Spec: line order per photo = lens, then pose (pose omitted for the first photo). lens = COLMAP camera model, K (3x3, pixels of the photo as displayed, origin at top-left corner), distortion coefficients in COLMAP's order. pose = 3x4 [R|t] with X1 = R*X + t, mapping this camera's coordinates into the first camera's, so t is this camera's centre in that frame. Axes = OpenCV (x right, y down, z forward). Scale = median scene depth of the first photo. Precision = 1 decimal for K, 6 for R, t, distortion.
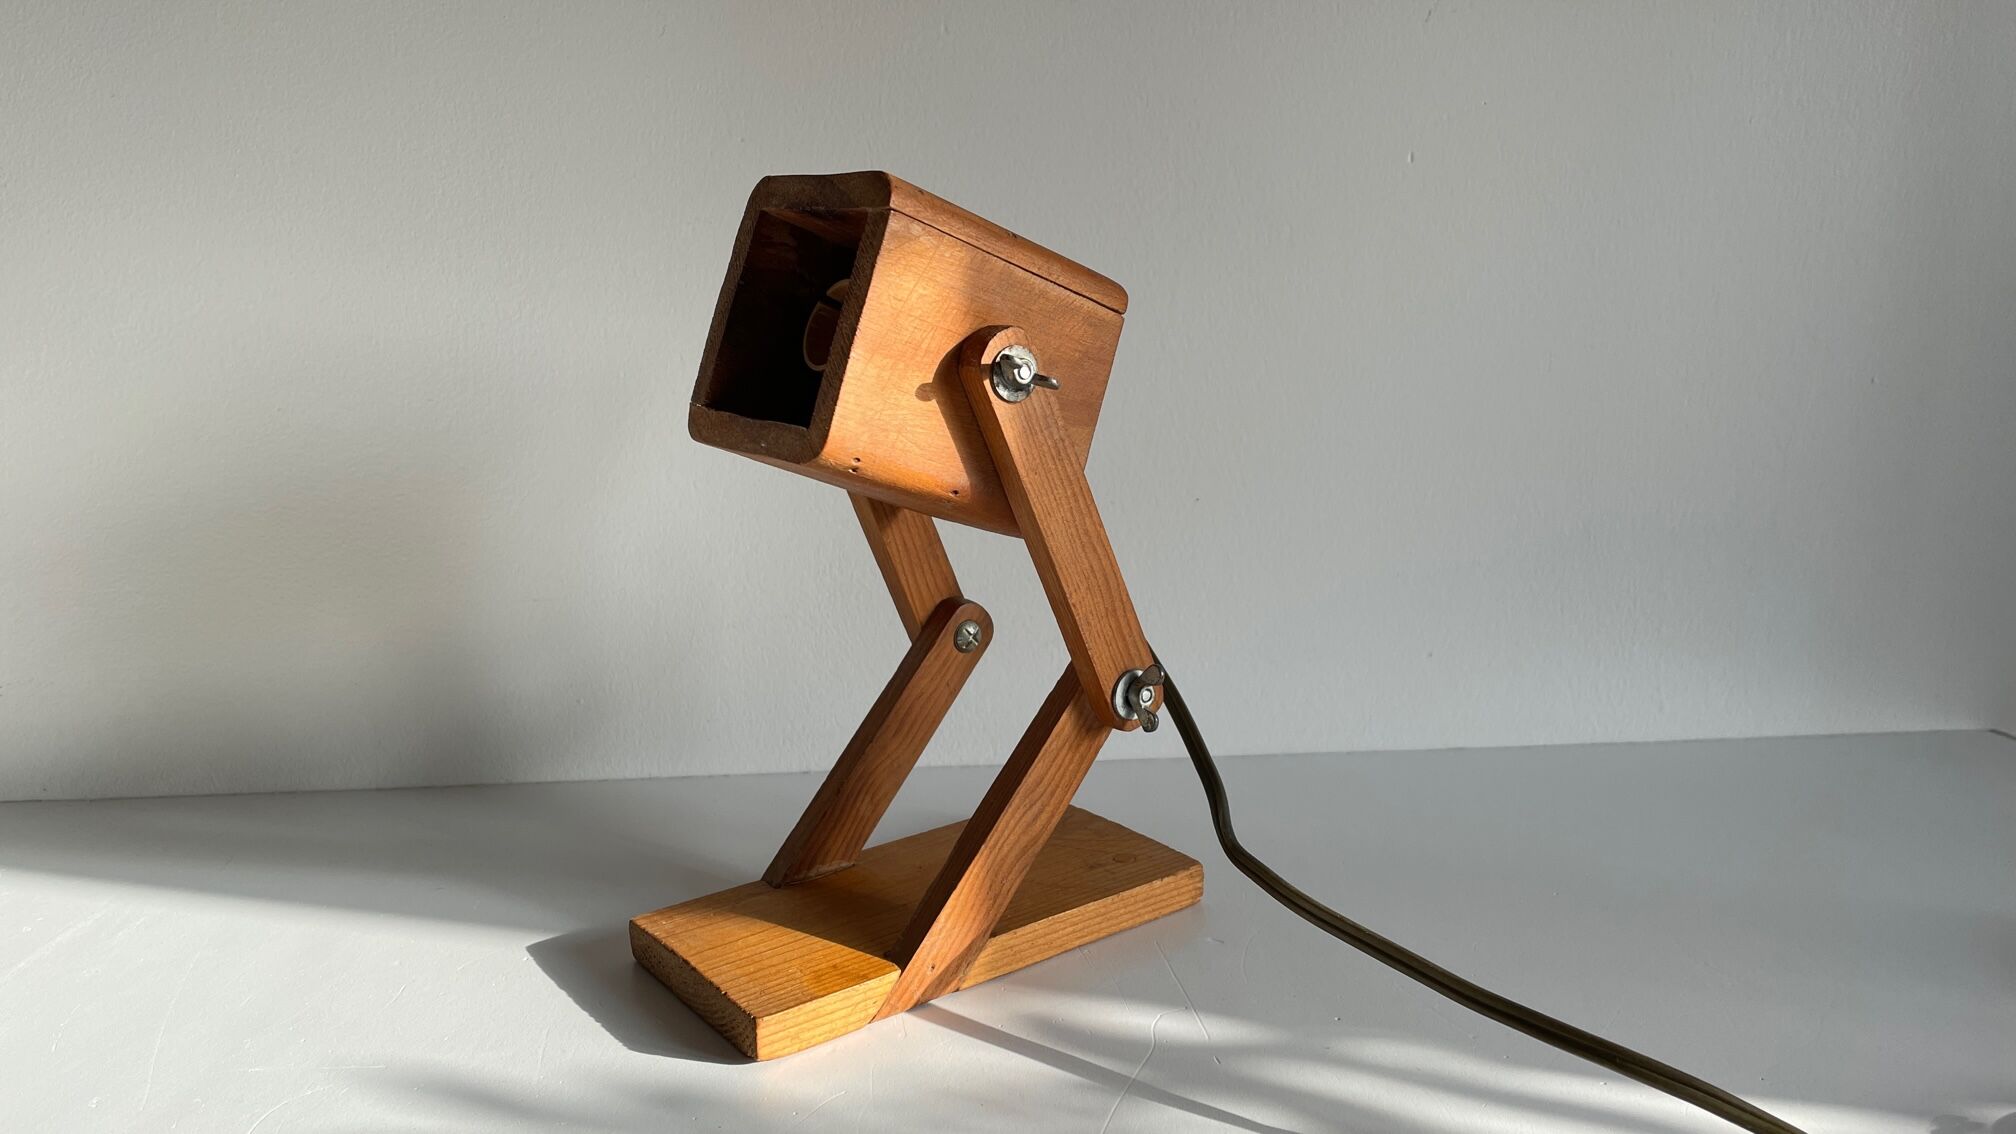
lens RADIAL K [[1525.0, 0, 1008.0], [0, 1525.0, 567.0], [0, 0, 1]] dist [0.069216, -0.107550]
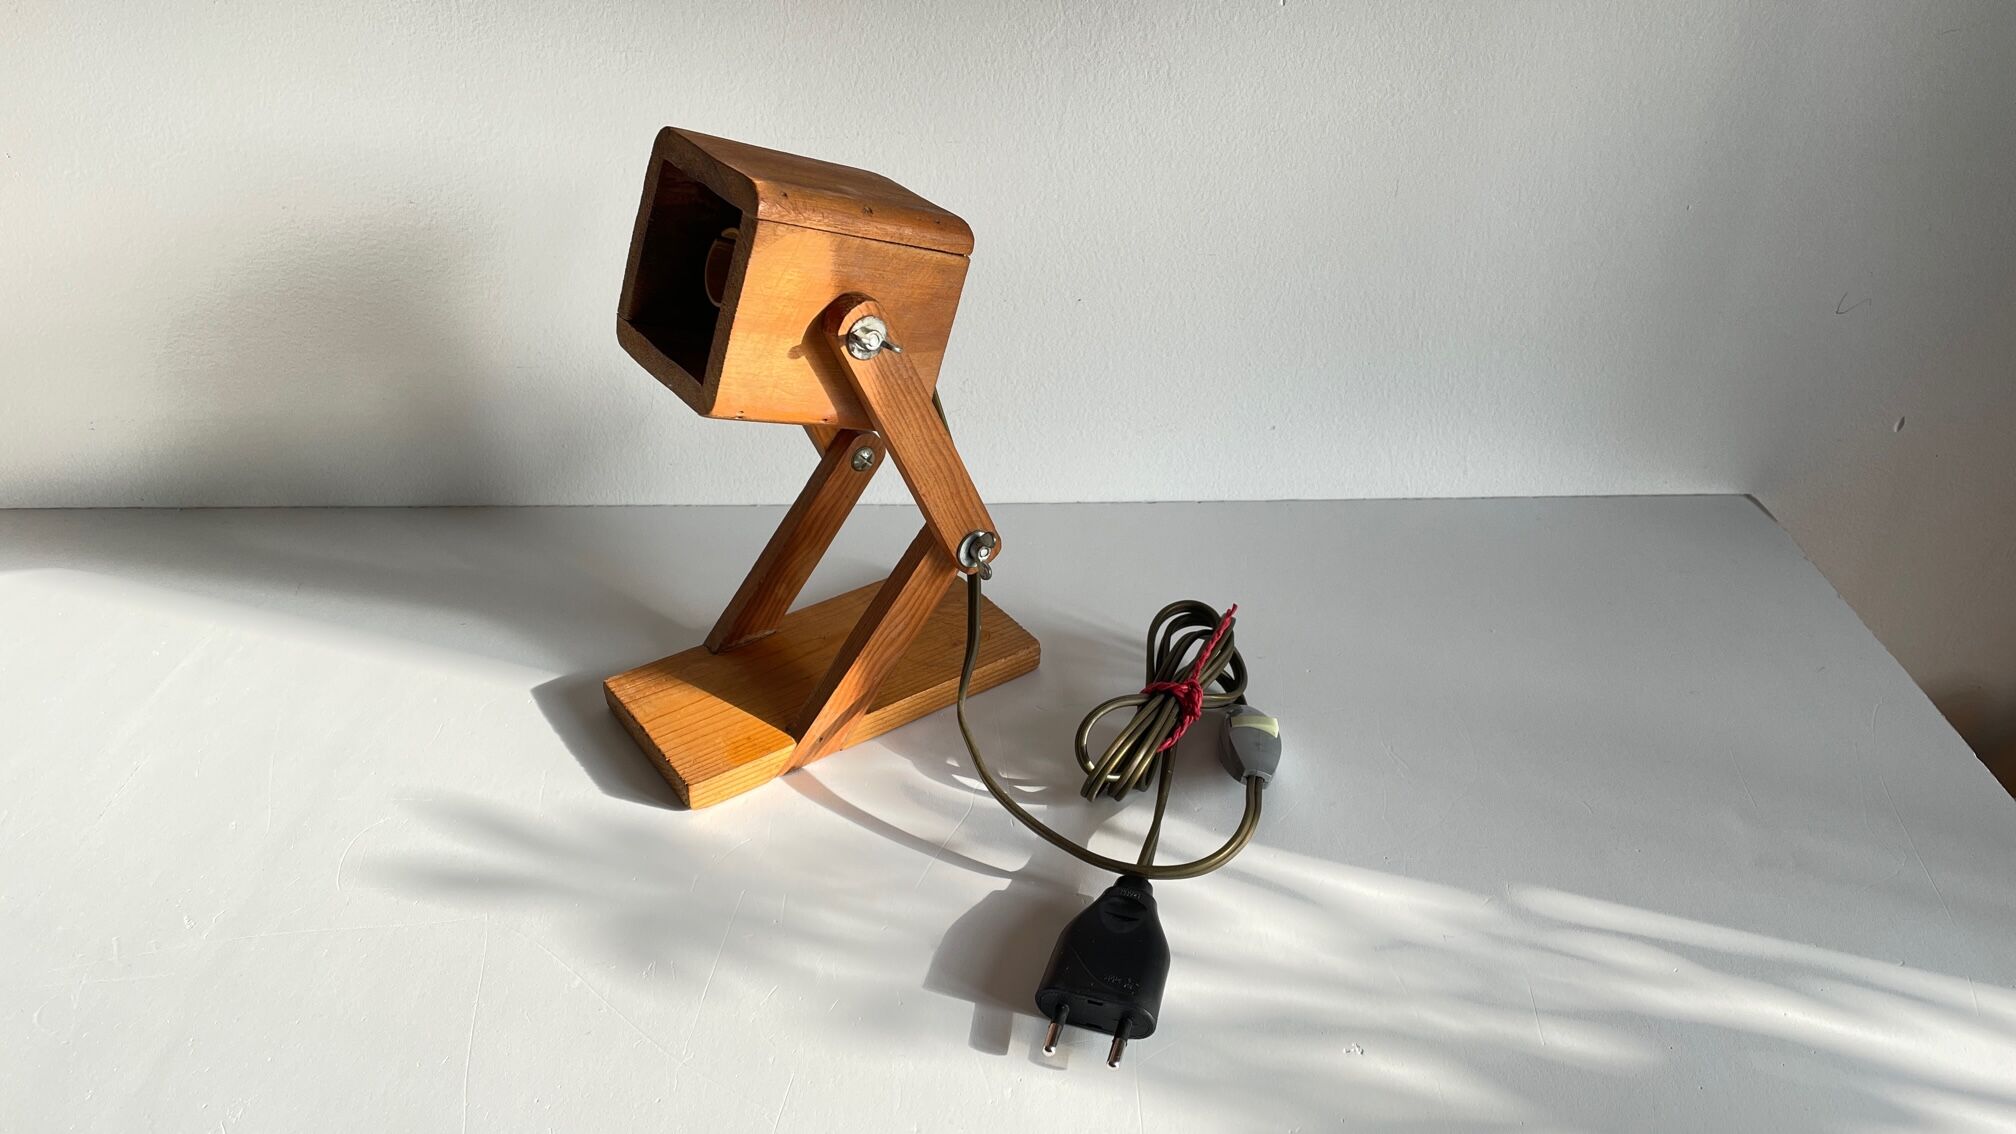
lens RADIAL K [[1525.0, 0, 1008.0], [0, 1525.0, 567.0], [0, 0, 1]] dist [0.069216, -0.107550]
pose [[0.999105, 0.033915, -0.025284, 0.145758], [-0.022266, 0.929809, 0.367369, -0.383966], [0.035968, -0.366477, 0.929732, -0.208475]]
